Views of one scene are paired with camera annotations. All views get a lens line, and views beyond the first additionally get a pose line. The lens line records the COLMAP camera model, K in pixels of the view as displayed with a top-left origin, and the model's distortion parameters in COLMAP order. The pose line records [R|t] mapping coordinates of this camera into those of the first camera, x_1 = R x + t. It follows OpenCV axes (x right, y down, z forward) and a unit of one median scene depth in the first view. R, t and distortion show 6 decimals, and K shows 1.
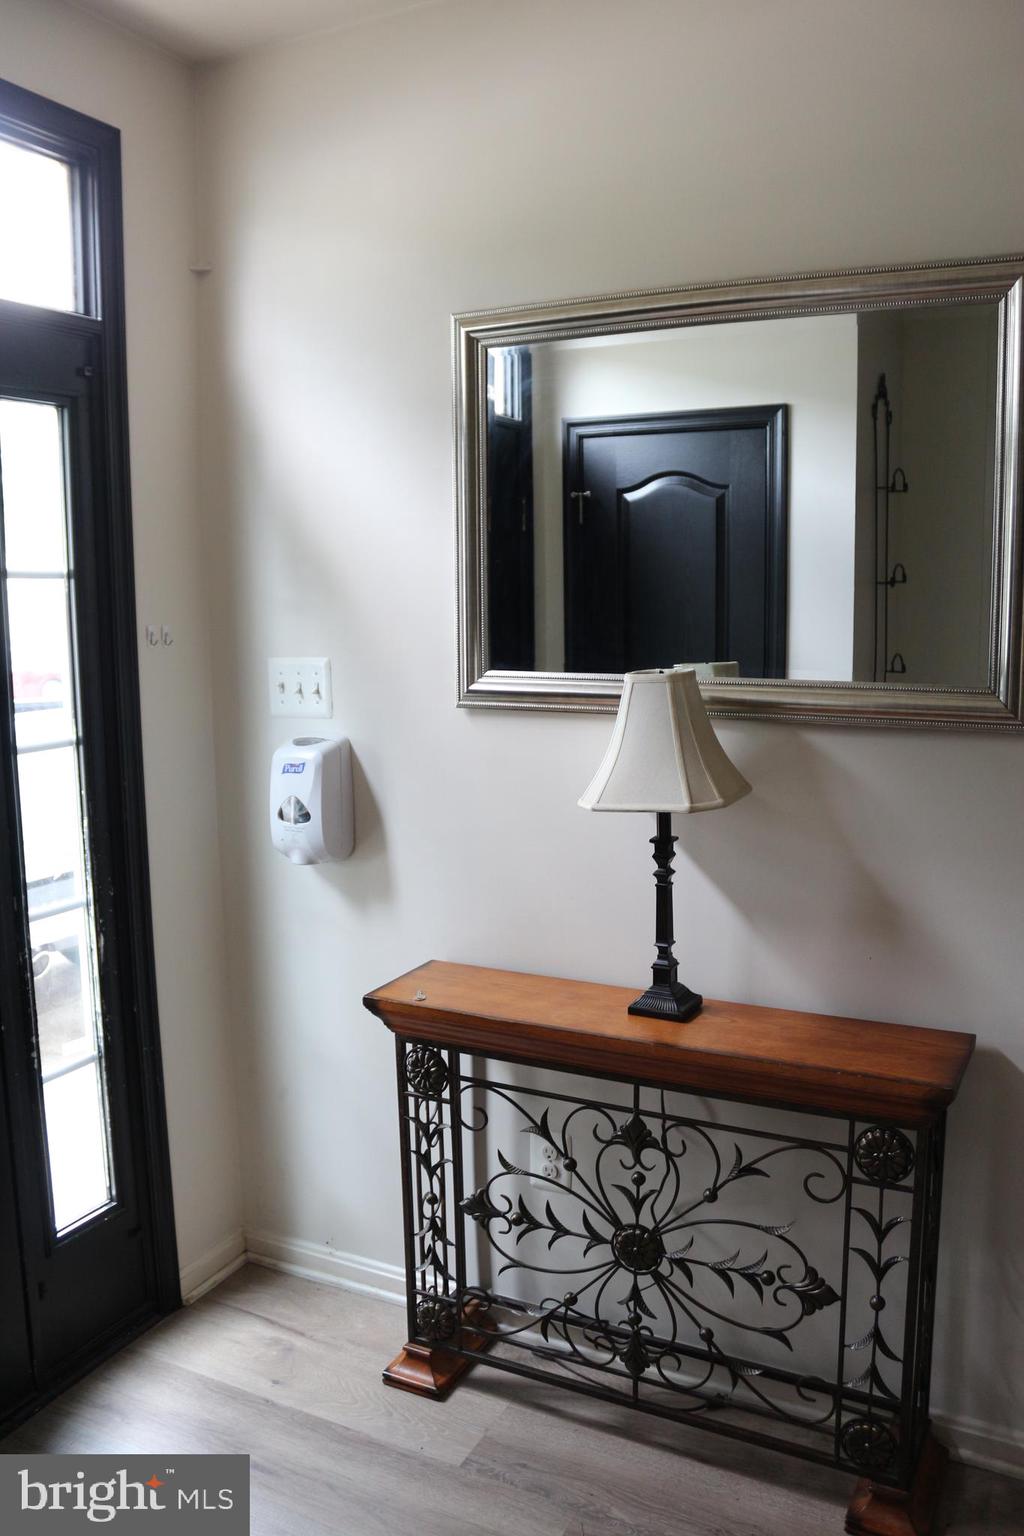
lens RADIAL K [[1265.3, 0, 511.4], [0, 1265.3, 746.1], [0, 0, 1]] dist [-0.166644, 0.134524]
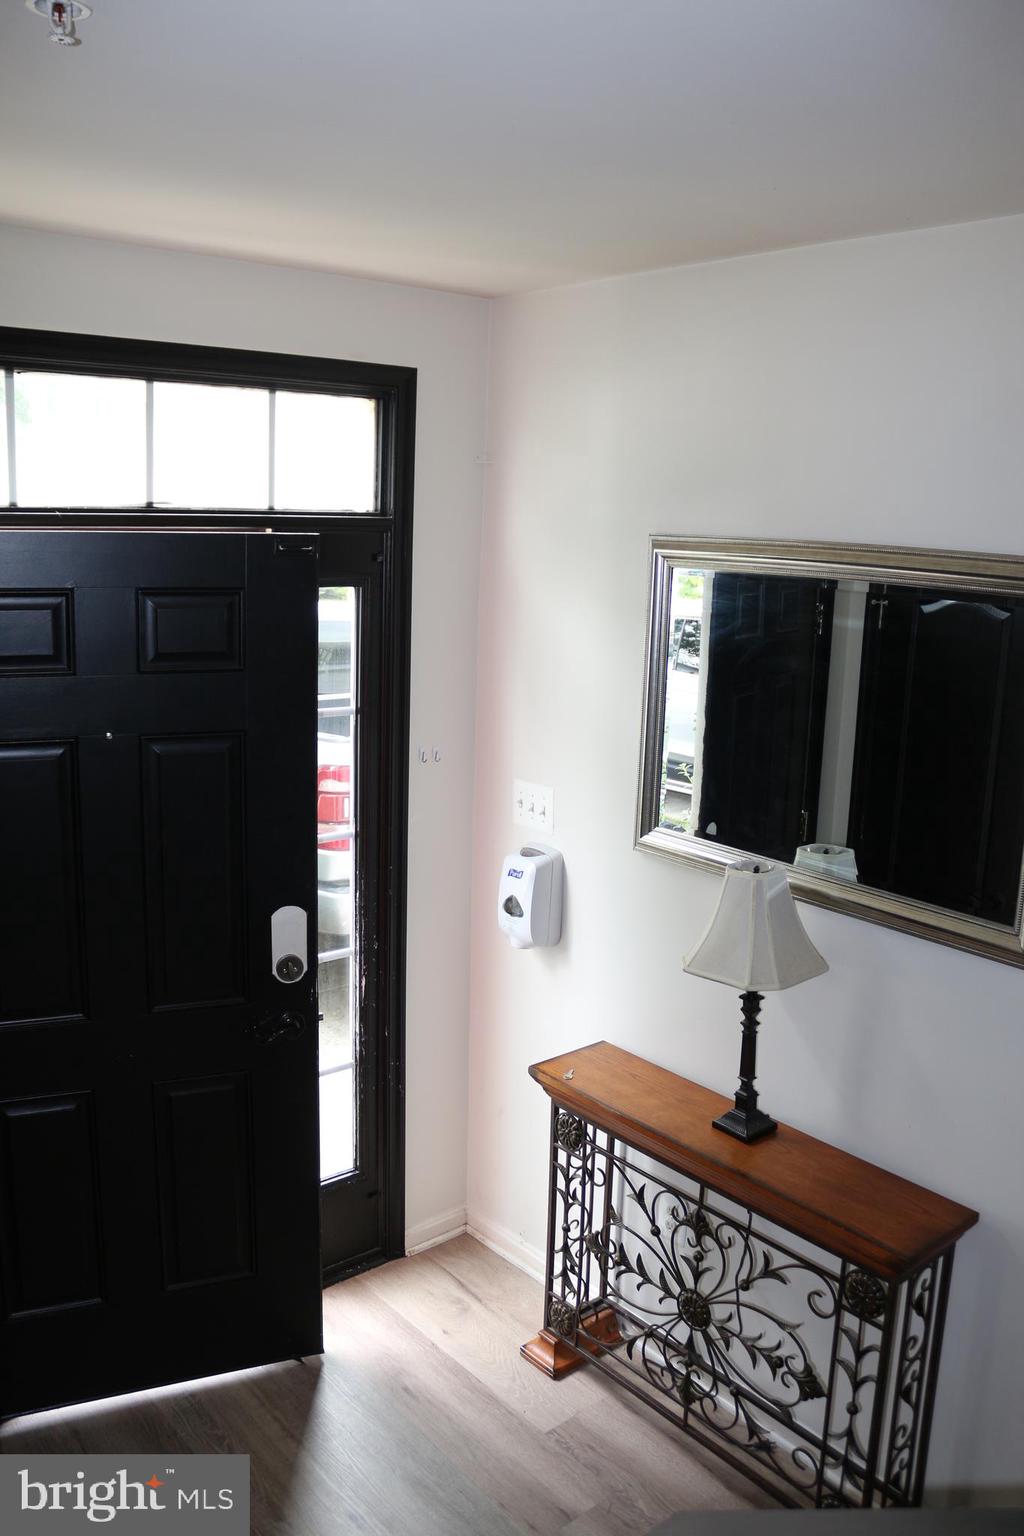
lens RADIAL K [[1265.3, 0, 511.4], [0, 1265.3, 746.1], [0, 0, 1]] dist [-0.166644, 0.134524]
pose [[0.924537, 0.112950, -0.363970, 0.314275], [-0.095239, 0.993243, 0.066309, -0.224126], [0.369000, -0.026642, 0.929047, -0.210792]]
